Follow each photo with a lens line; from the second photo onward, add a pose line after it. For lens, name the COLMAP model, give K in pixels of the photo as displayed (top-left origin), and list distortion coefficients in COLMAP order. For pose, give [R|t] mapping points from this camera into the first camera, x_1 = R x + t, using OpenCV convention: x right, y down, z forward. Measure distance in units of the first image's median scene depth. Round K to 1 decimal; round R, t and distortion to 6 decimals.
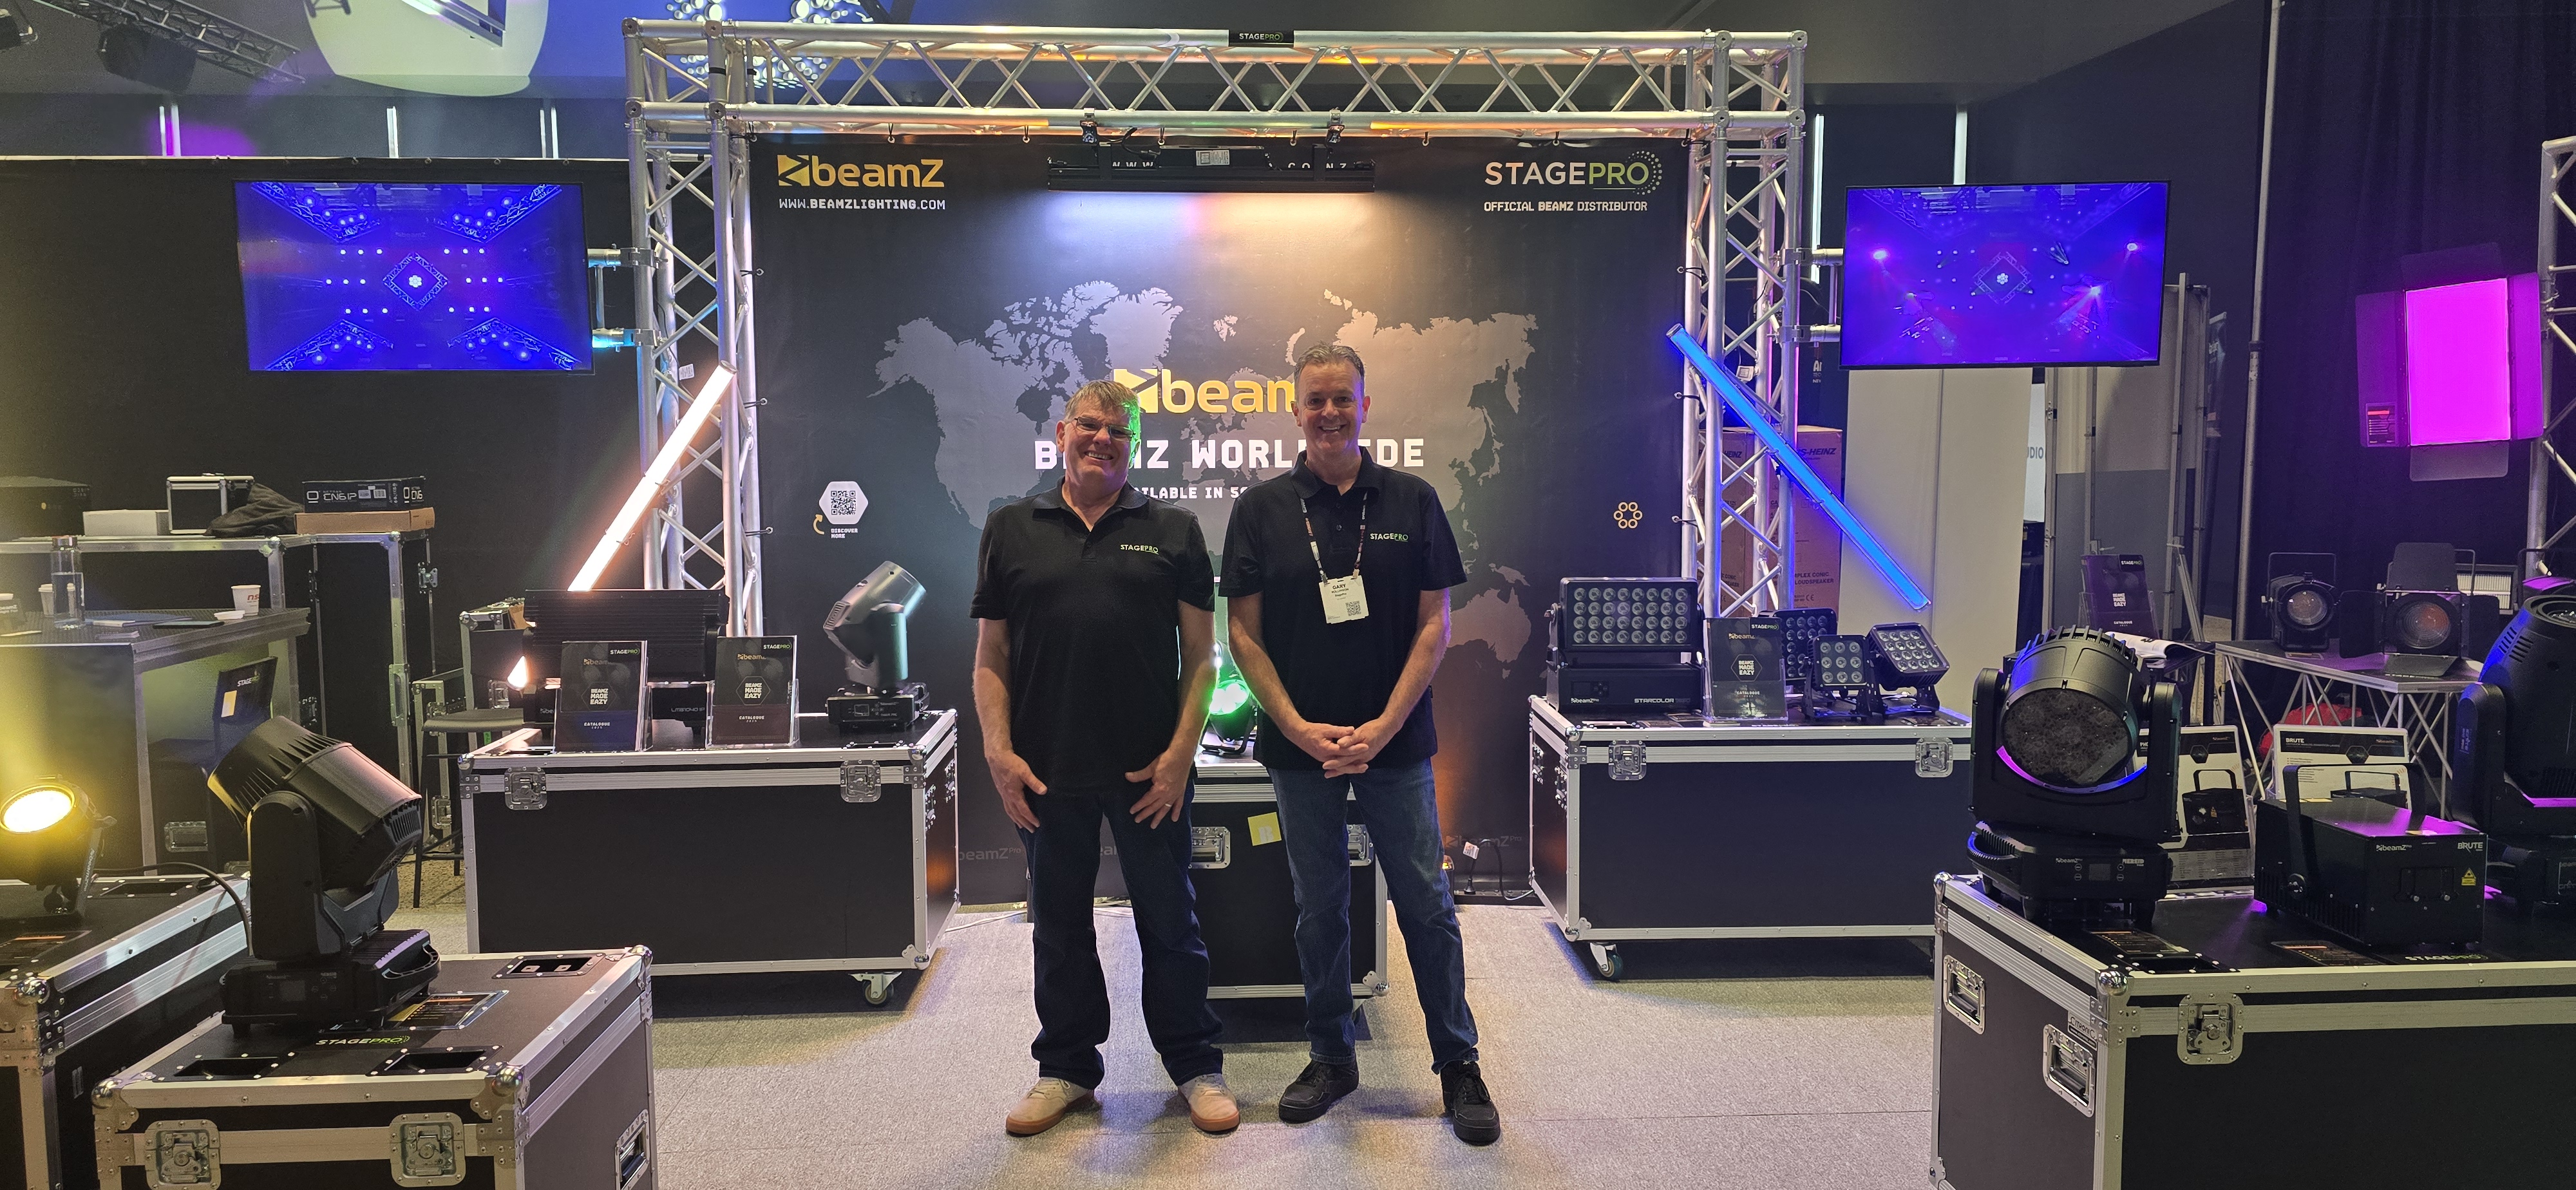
lens RADIAL K [[1704.4, 0, 1283.7], [0, 1704.4, 579.5], [0, 0, 1]] dist [0.071048, -0.065156]
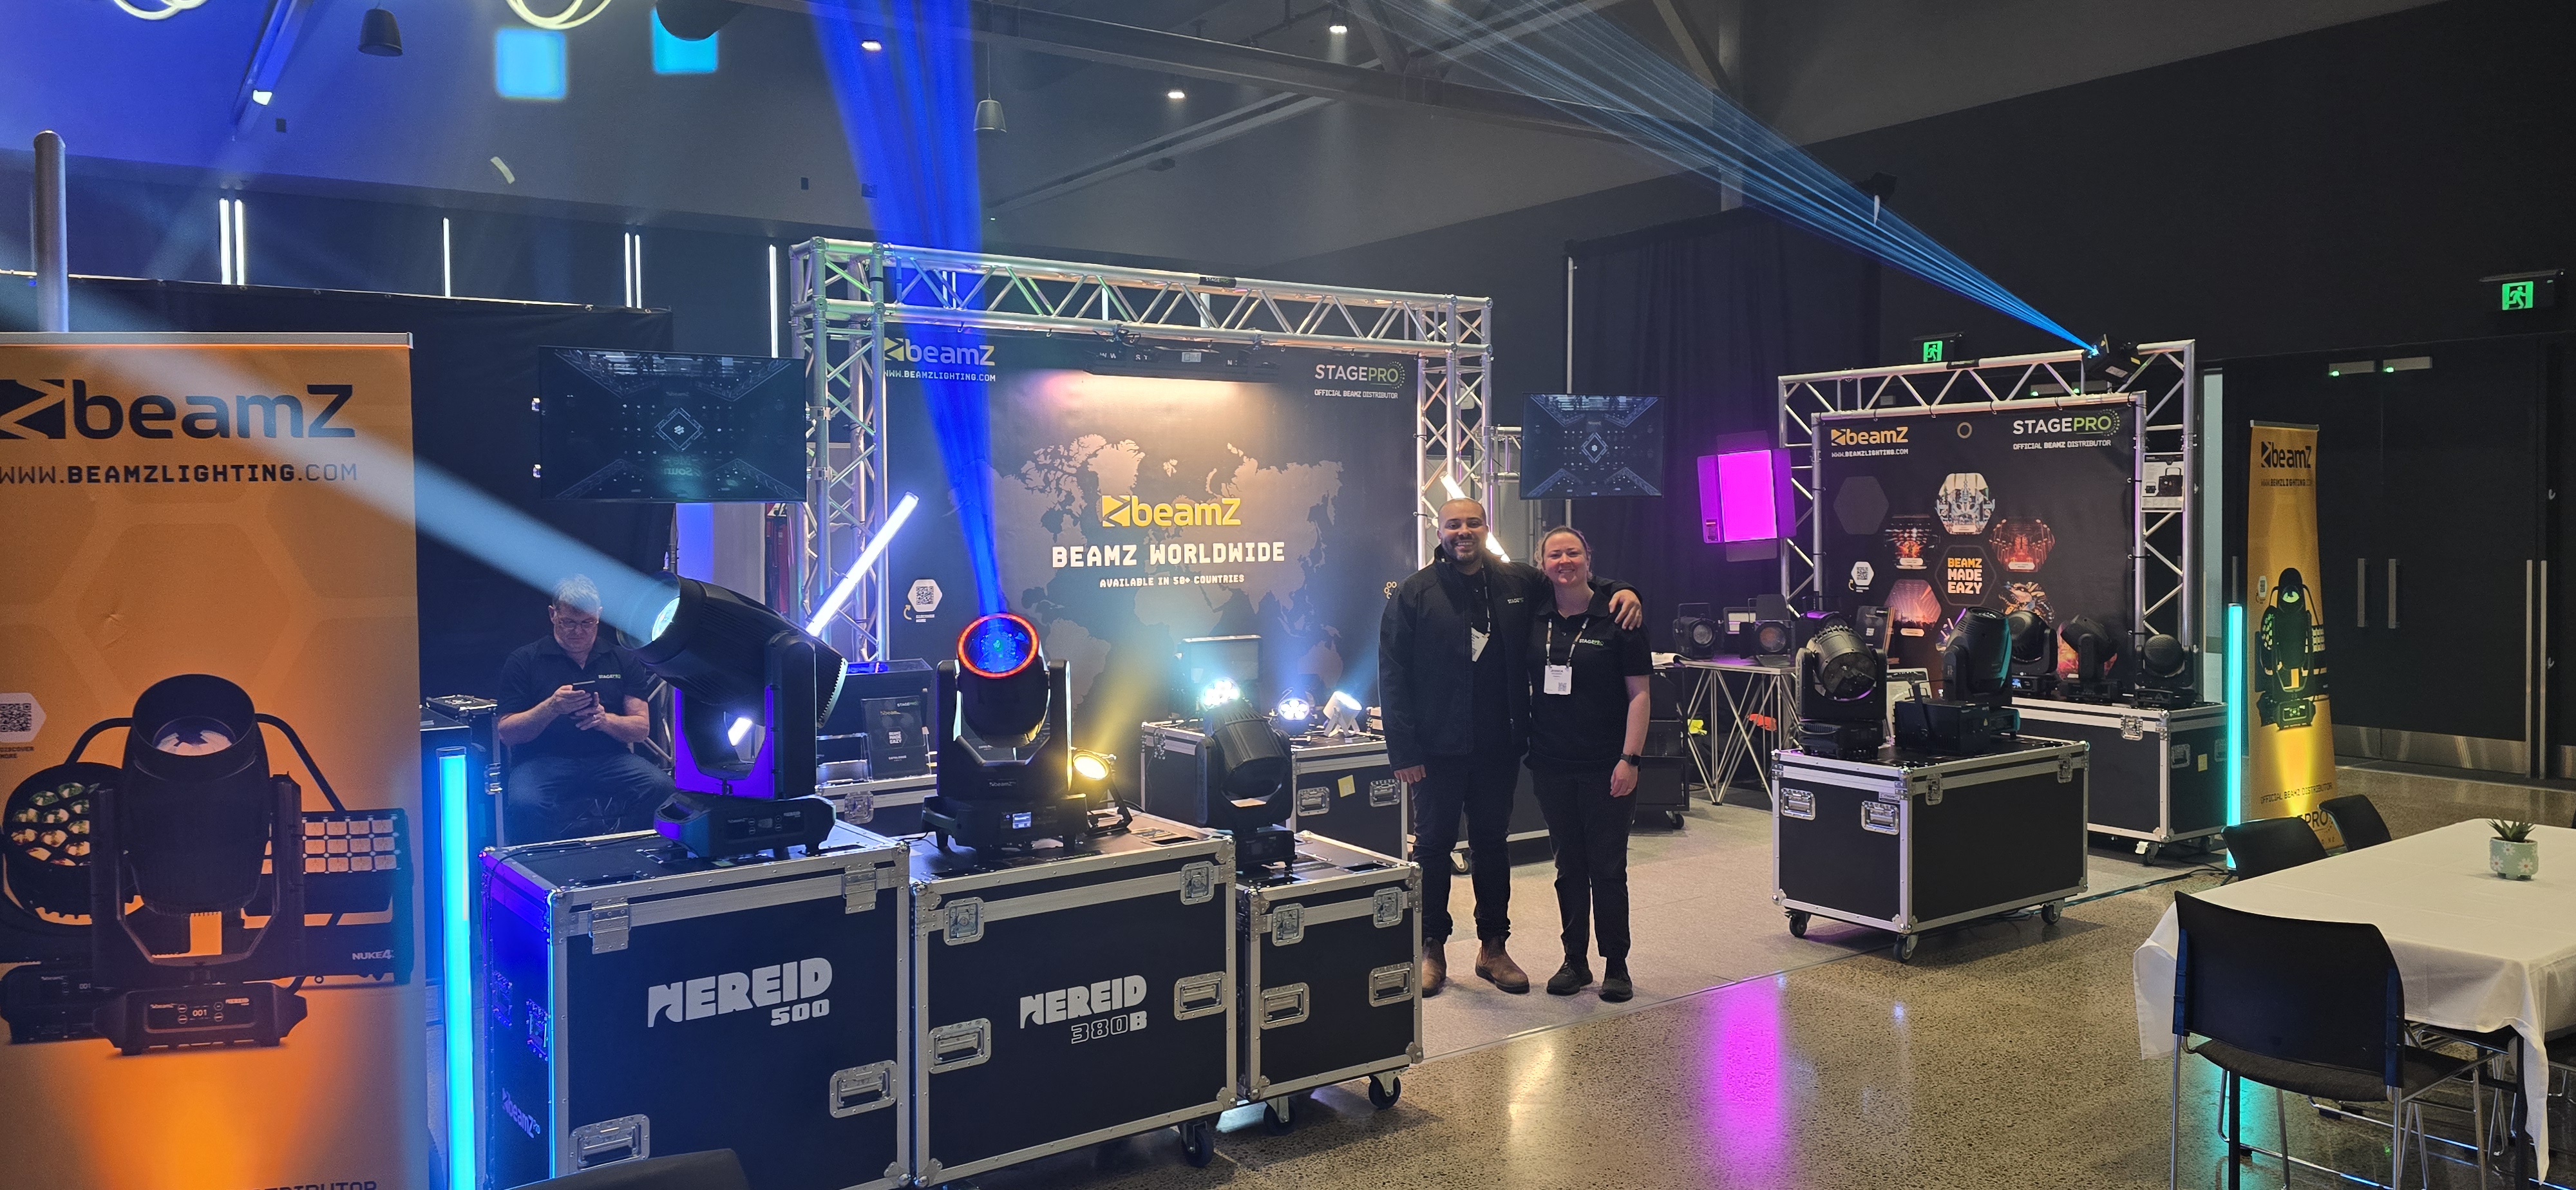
lens RADIAL K [[1704.4, 0, 1263.3], [0, 1704.4, 558.3], [0, 0, 1]] dist [0.071048, -0.065156]
pose [[0.857196, -0.015428, 0.514759, -0.733639], [0.052682, 0.996934, -0.057848, 0.017568], [-0.512288, 0.076706, 0.855381, -0.281672]]
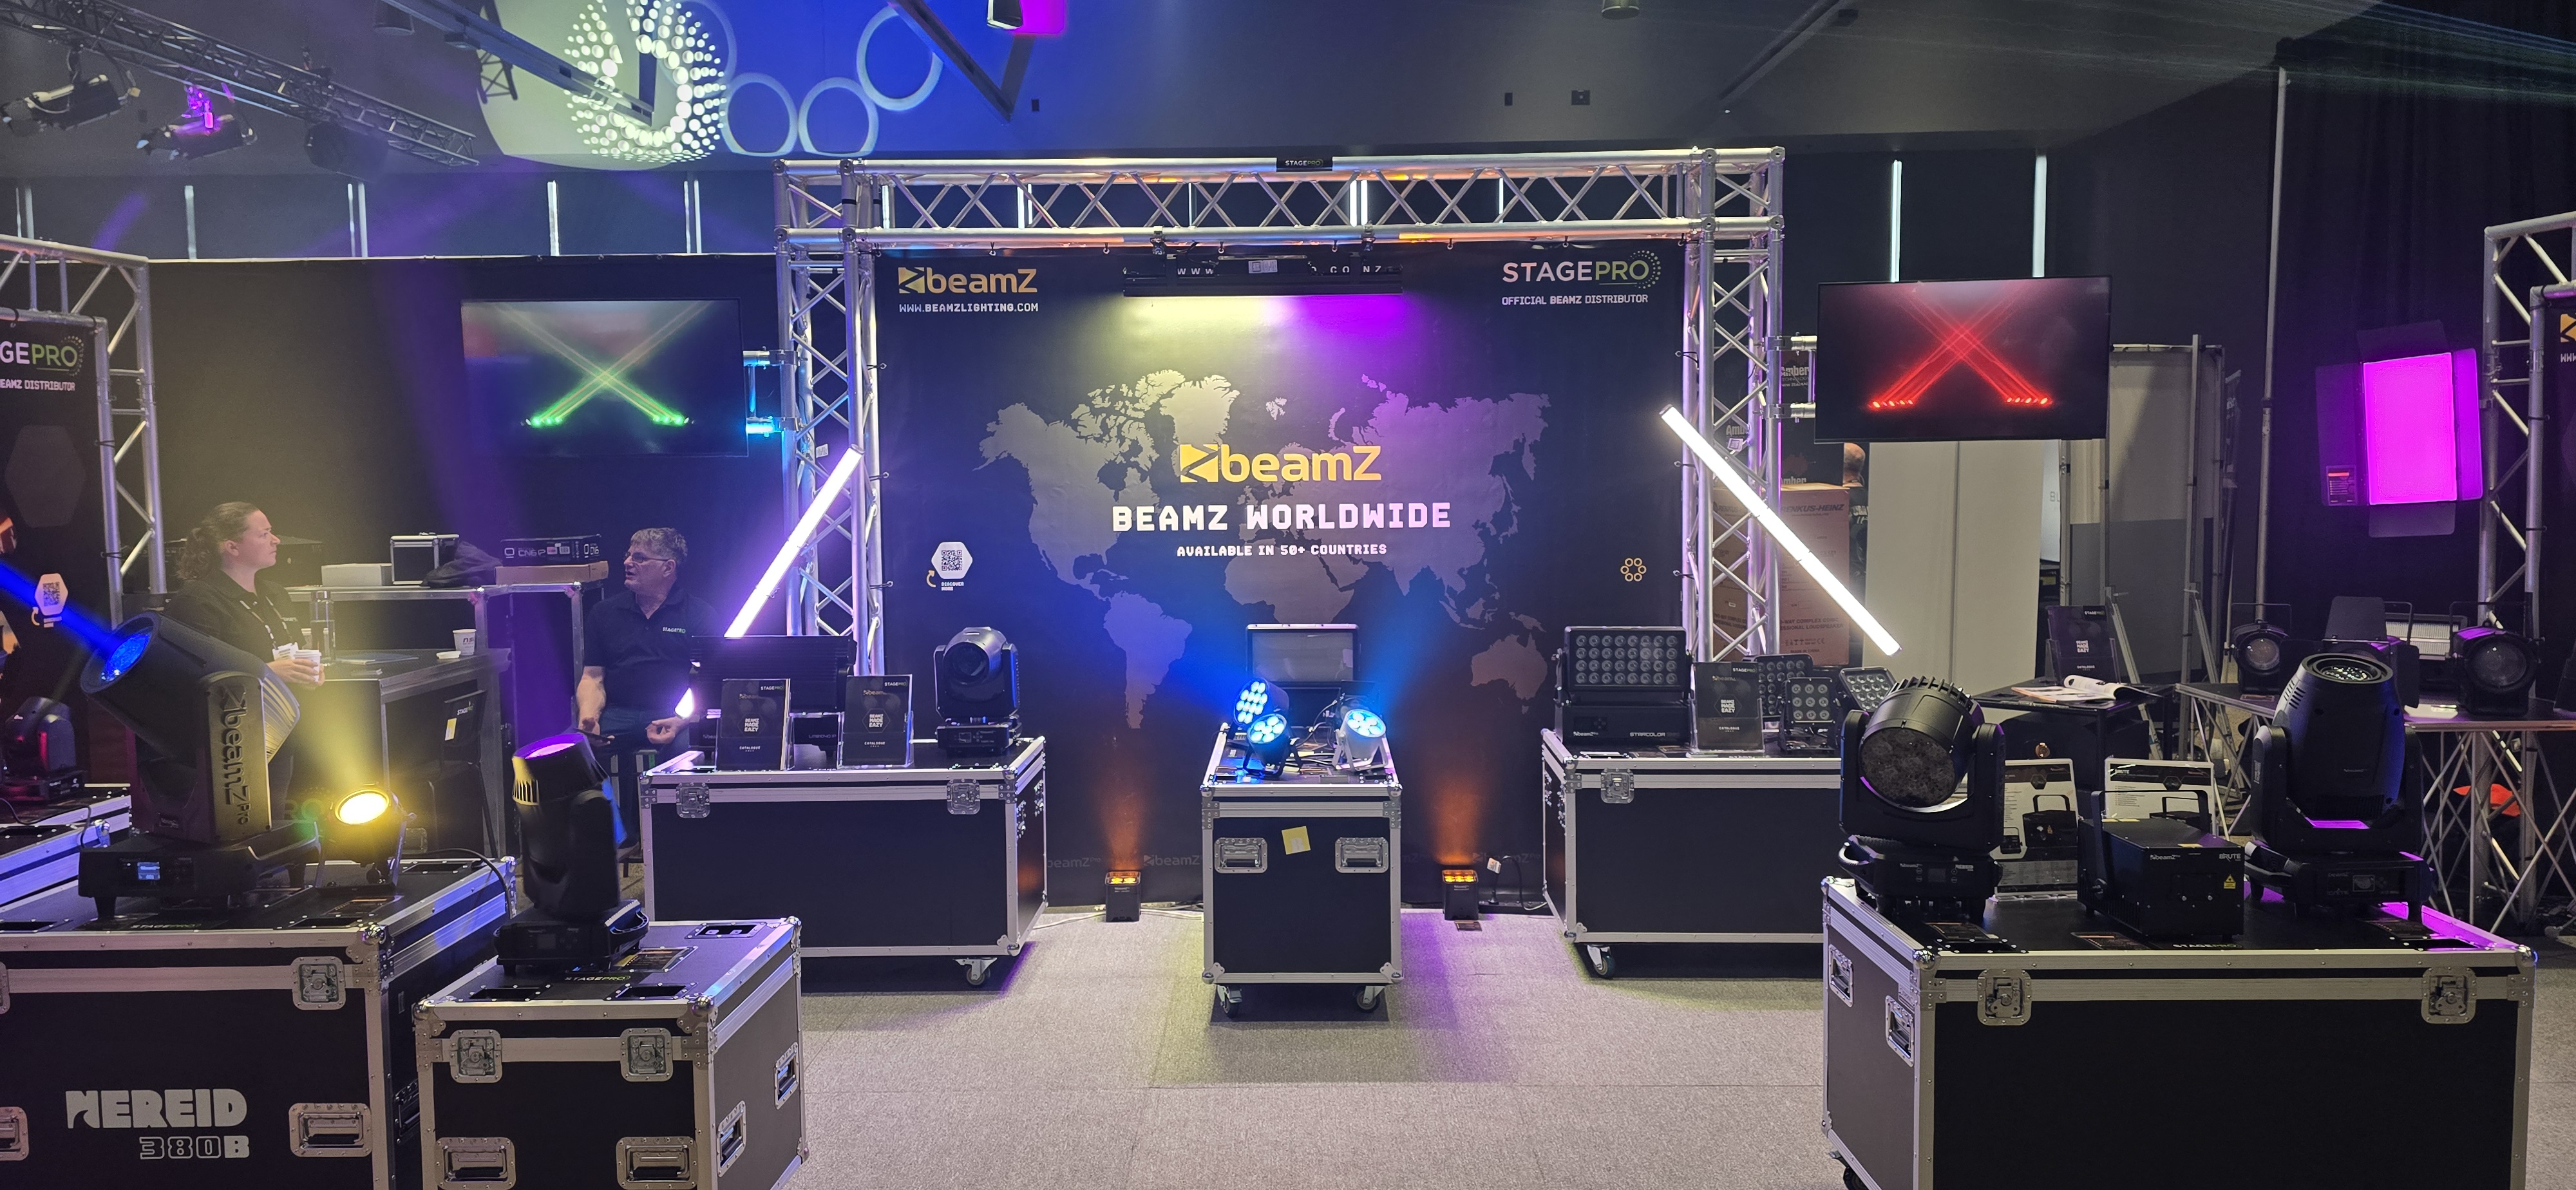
lens RADIAL K [[1704.4, 0, 1260.5], [0, 1704.4, 582.5], [0, 0, 1]] dist [0.071048, -0.065156]
pose [[0.997024, -0.000094, -0.077085, 0.045386], [-0.001114, 0.999877, -0.015626, -0.011928], [0.077077, 0.015665, 0.996902, -0.154007]]
